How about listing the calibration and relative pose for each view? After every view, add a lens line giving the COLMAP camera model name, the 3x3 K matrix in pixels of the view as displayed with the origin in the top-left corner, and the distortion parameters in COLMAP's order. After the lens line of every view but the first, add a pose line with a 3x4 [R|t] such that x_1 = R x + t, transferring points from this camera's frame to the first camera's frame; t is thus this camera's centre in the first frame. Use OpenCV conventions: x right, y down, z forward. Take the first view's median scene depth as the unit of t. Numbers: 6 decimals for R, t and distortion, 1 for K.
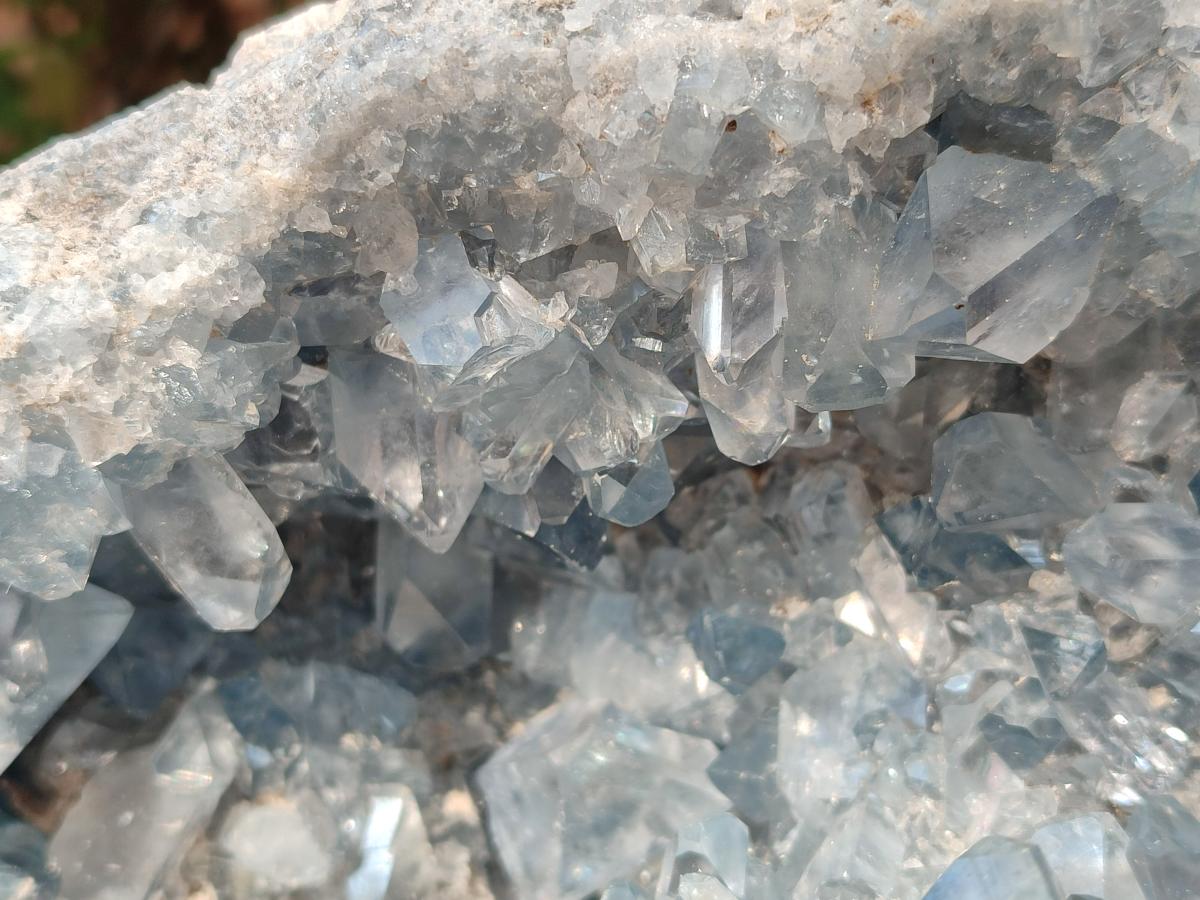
lens RADIAL K [[1798.0, 0, 600.0], [0, 1798.0, 450.0], [0, 0, 1]] dist [0.239728, -1.503395]
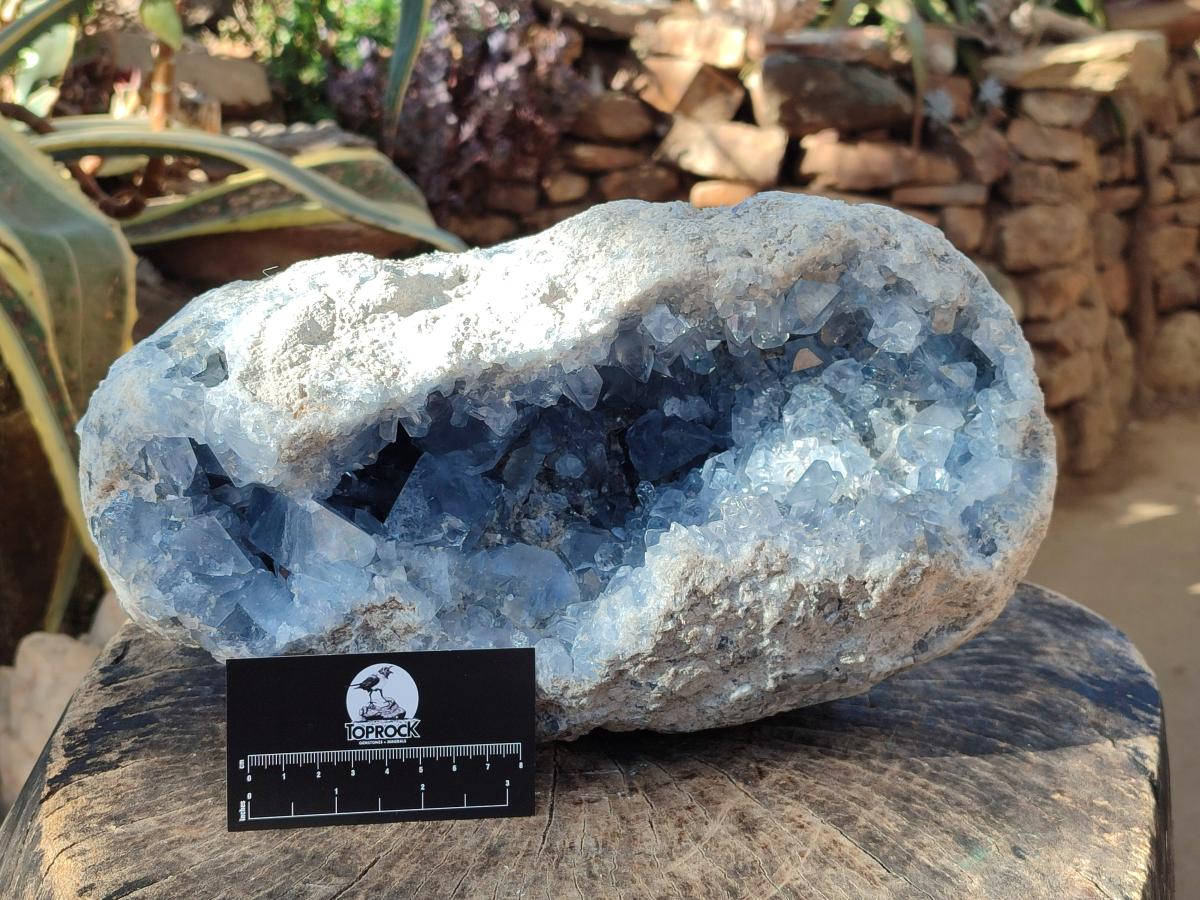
lens RADIAL K [[1713.1, 0, 600.0], [0, 1713.1, 450.0], [0, 0, 1]] dist [0.292833, -1.232436]
pose [[0.975060, -0.074082, 0.209213, -0.891480], [0.016693, 0.964456, 0.263715, -0.702110], [-0.221313, -0.253646, 0.941639, -2.135266]]
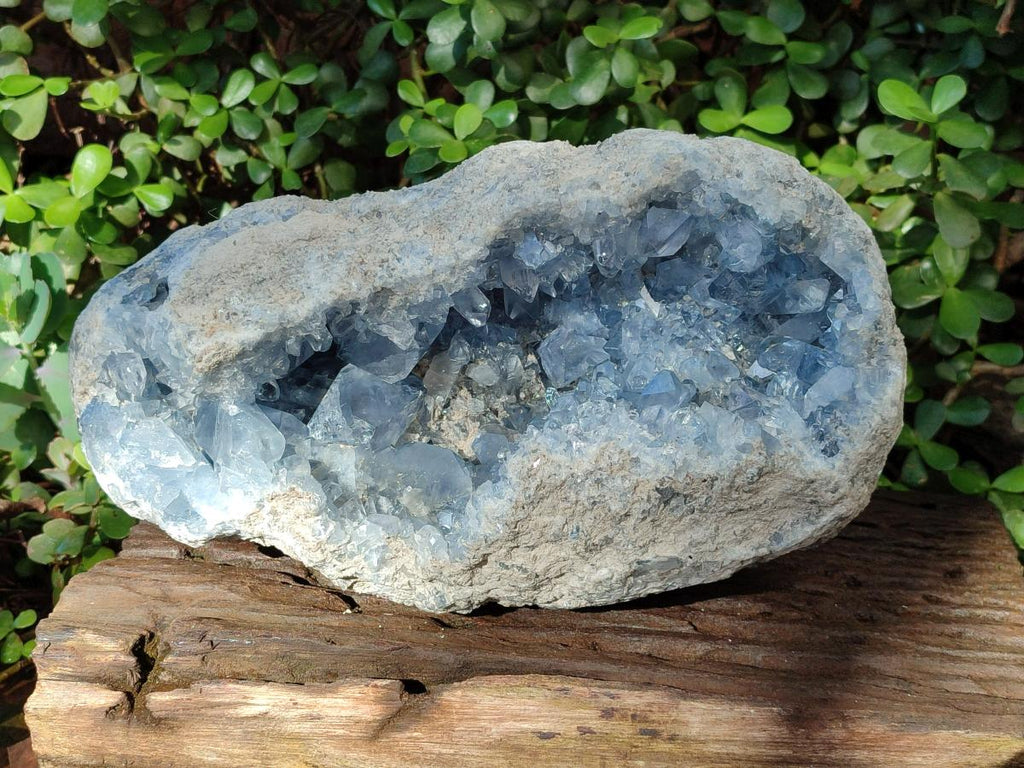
lens RADIAL K [[1461.8, 0, 512.0], [0, 1461.8, 384.0], [0, 0, 1]] dist [0.292833, -1.232436]
pose [[0.996761, -0.079592, -0.011552, -0.110433], [0.079719, 0.958760, 0.272809, -0.659303], [-0.010638, -0.272847, 0.961999, -2.144123]]
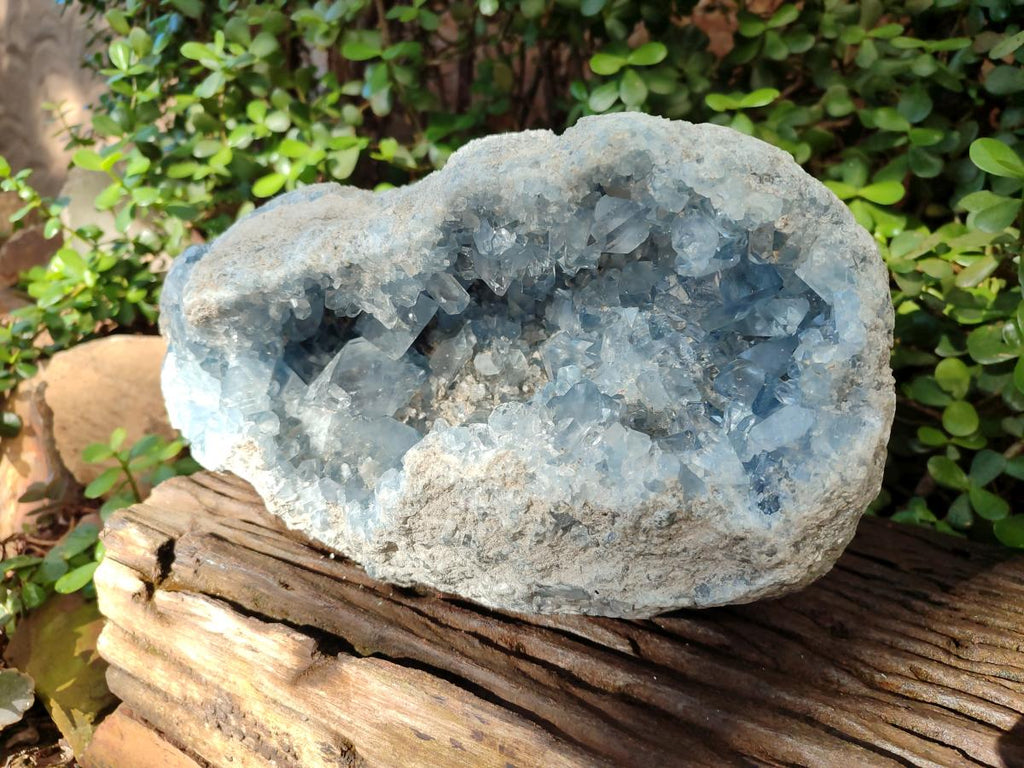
lens RADIAL K [[757.5, 0, 514.7], [0, 757.5, 381.0], [0, 0, 1]] dist [-0.006841, -0.000515]
pose [[0.931575, 0.059793, -0.358599, 0.543786], [0.039837, 0.963653, 0.264170, -0.197795], [0.361360, -0.260379, 0.895333, -0.490325]]
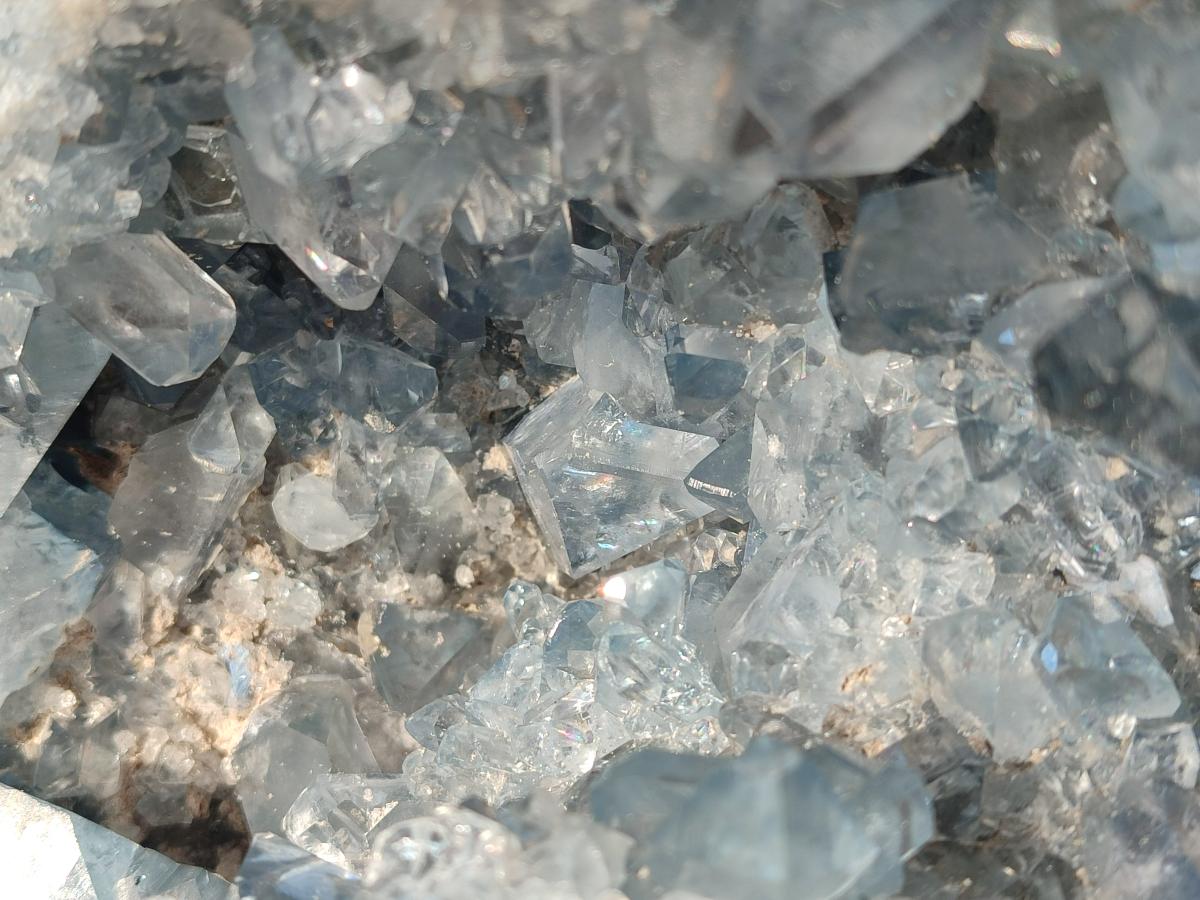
lens RADIAL K [[1798.0, 0, 600.0], [0, 1798.0, 450.0], [0, 0, 1]] dist [0.239728, -1.503395]
pose [[0.971000, 0.023201, -0.237953, 0.282781], [0.068841, 0.925997, 0.371201, -0.236309], [0.228956, -0.376817, 0.897545, 0.126017]]
